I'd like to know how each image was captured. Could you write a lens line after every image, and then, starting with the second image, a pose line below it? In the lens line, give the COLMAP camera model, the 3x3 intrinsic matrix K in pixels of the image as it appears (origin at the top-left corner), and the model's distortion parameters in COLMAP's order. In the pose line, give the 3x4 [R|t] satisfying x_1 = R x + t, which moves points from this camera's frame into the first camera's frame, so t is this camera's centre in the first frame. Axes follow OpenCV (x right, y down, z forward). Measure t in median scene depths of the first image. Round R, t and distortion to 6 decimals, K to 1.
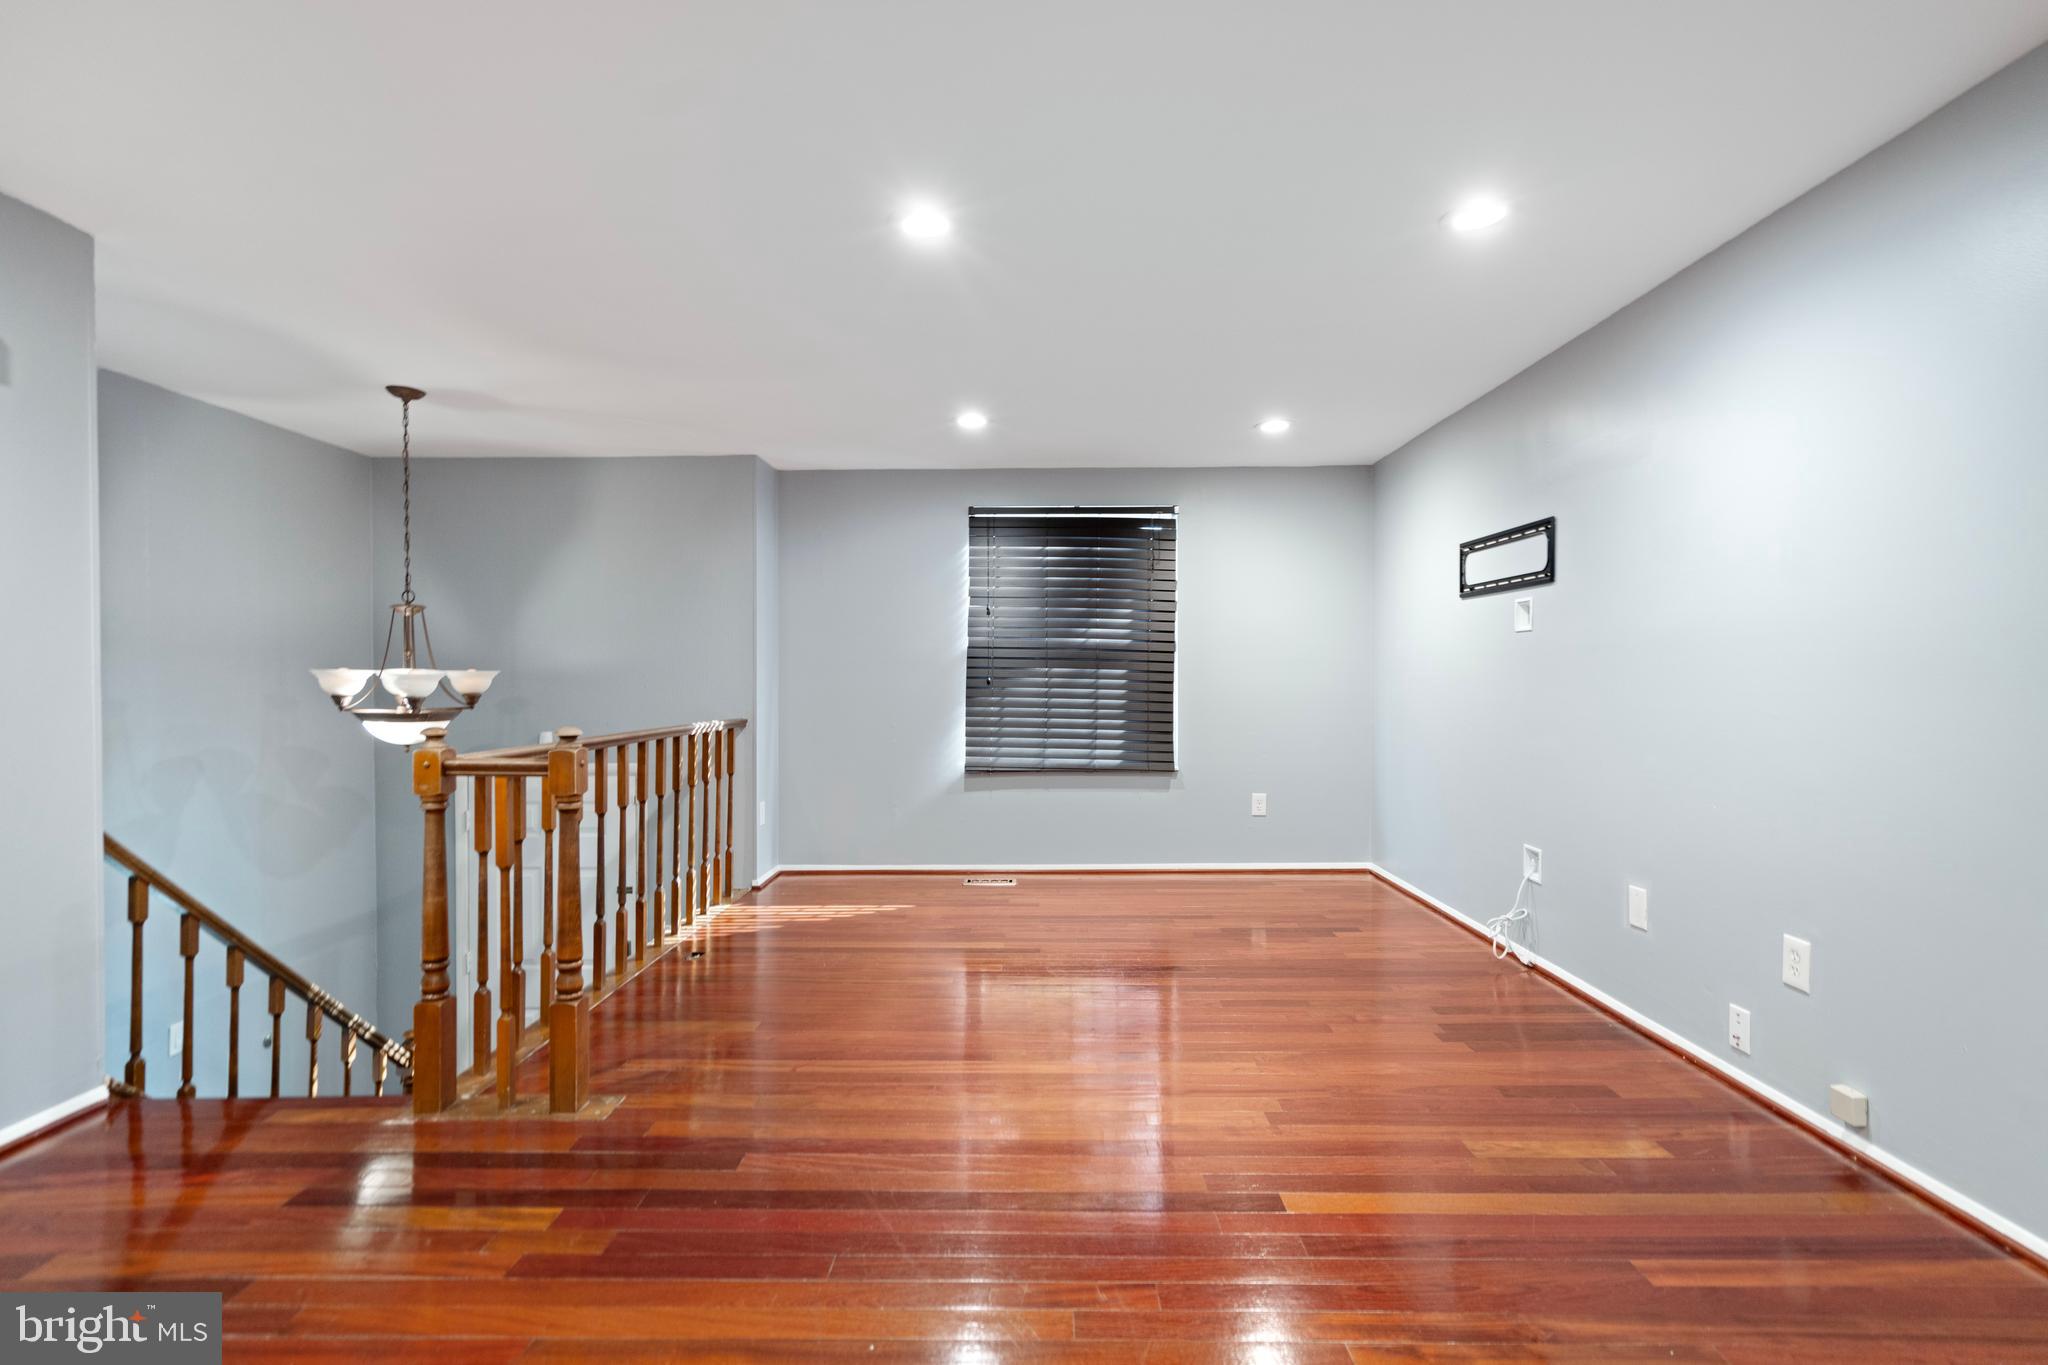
lens RADIAL K [[941.7, 0, 1021.3], [0, 941.7, 675.7], [0, 0, 1]] dist [0.000054, 0.000373]
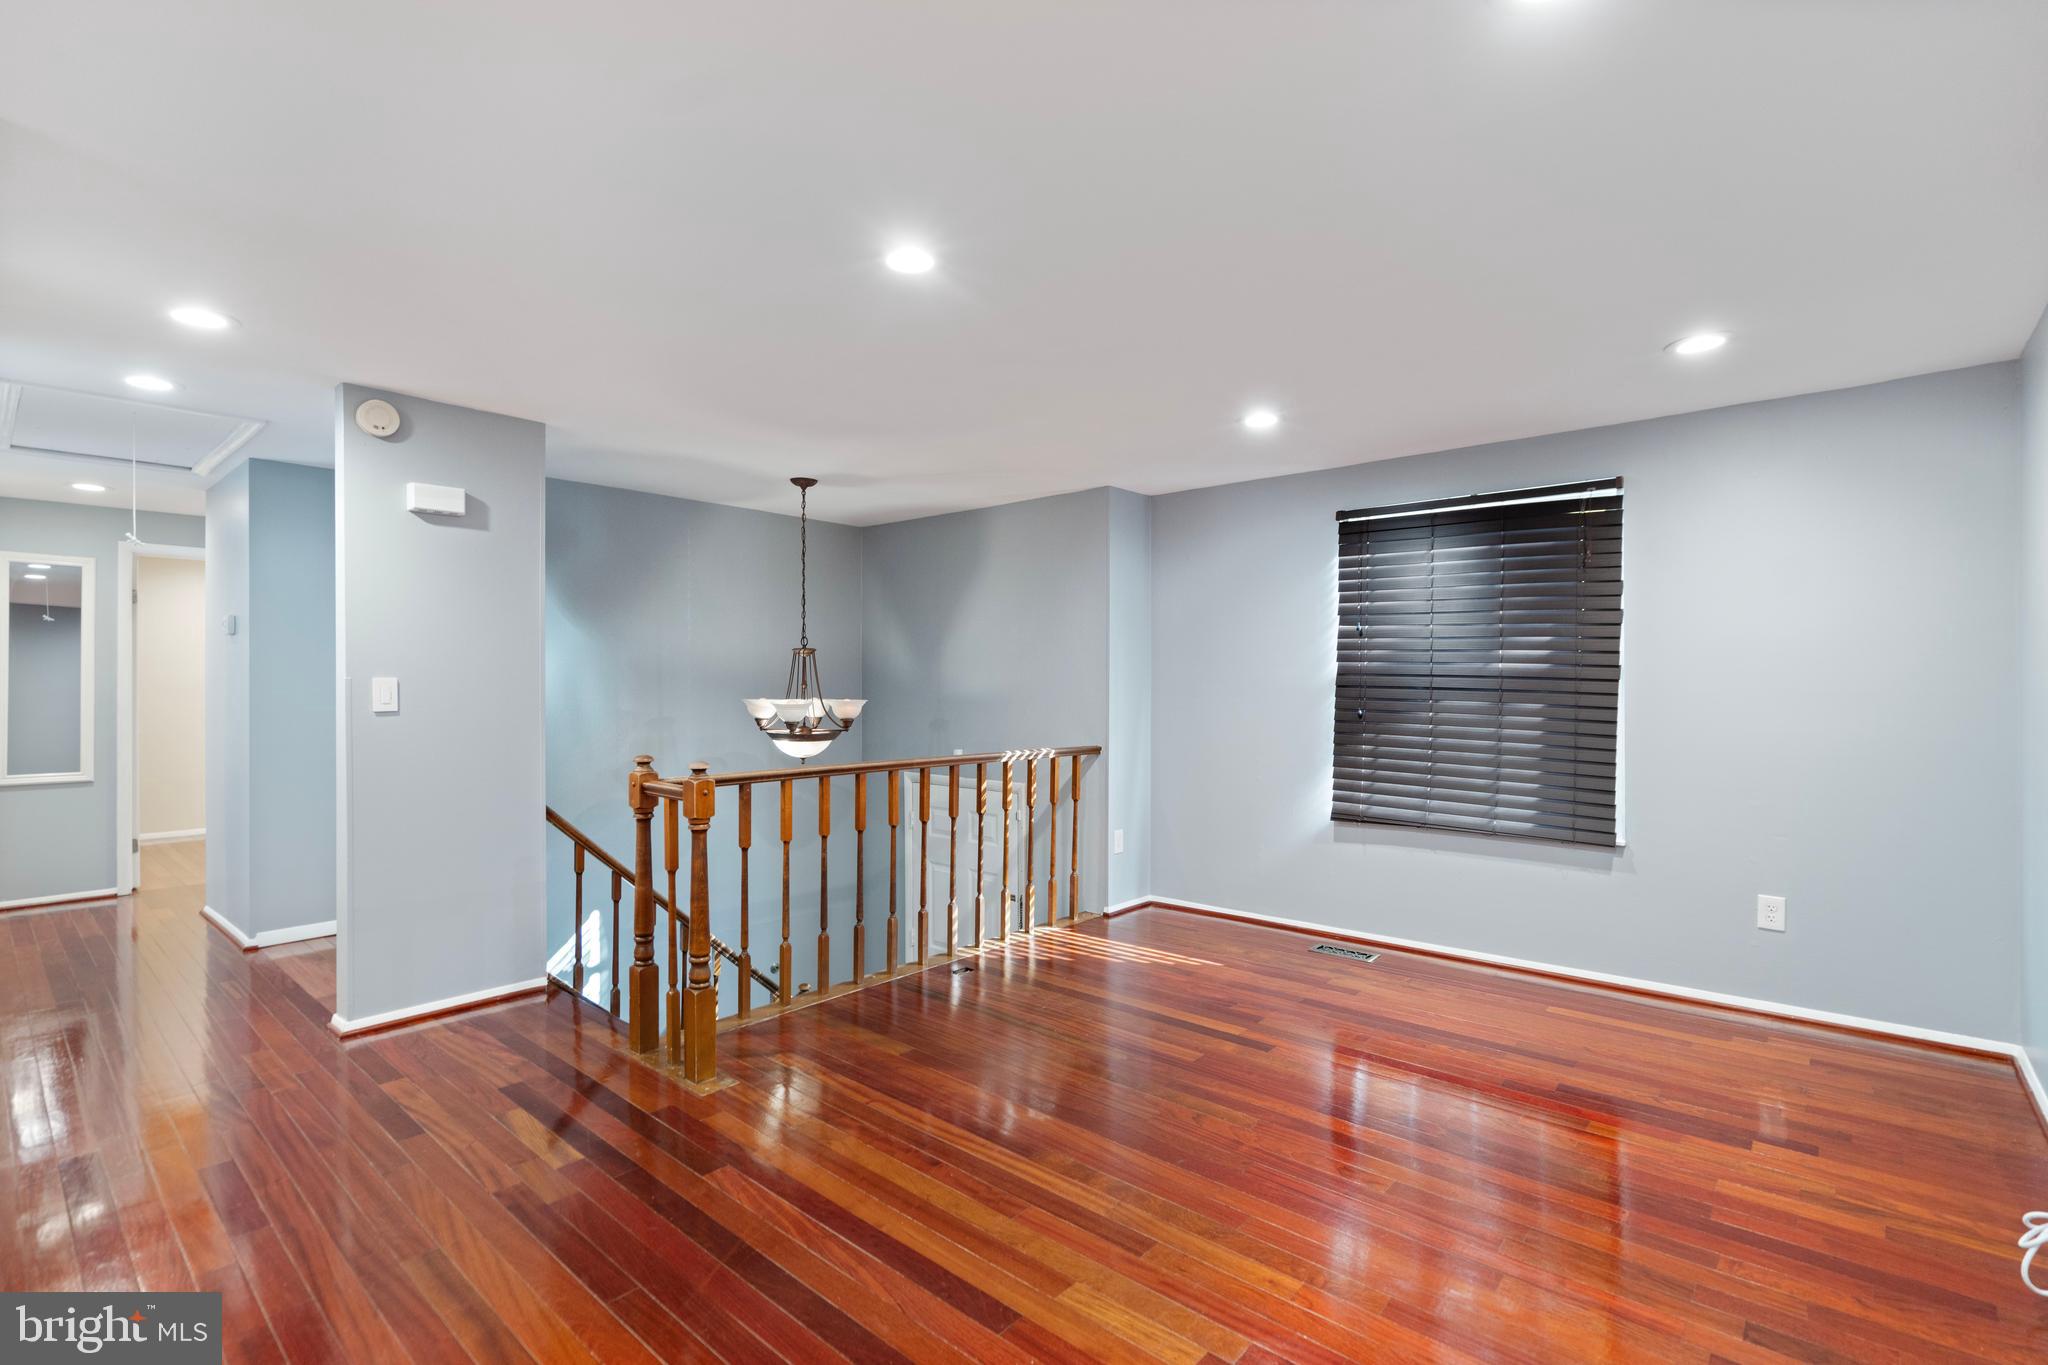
lens RADIAL K [[928.6, 0, 1017.6], [0, 928.6, 684.1], [0, 0, 1]] dist [-0.004331, 0.000691]
pose [[0.759462, 0.004856, -0.650533, 0.344602], [-0.003818, 0.999988, 0.003007, -0.028659], [0.650540, 0.000200, 0.759472, 0.209425]]
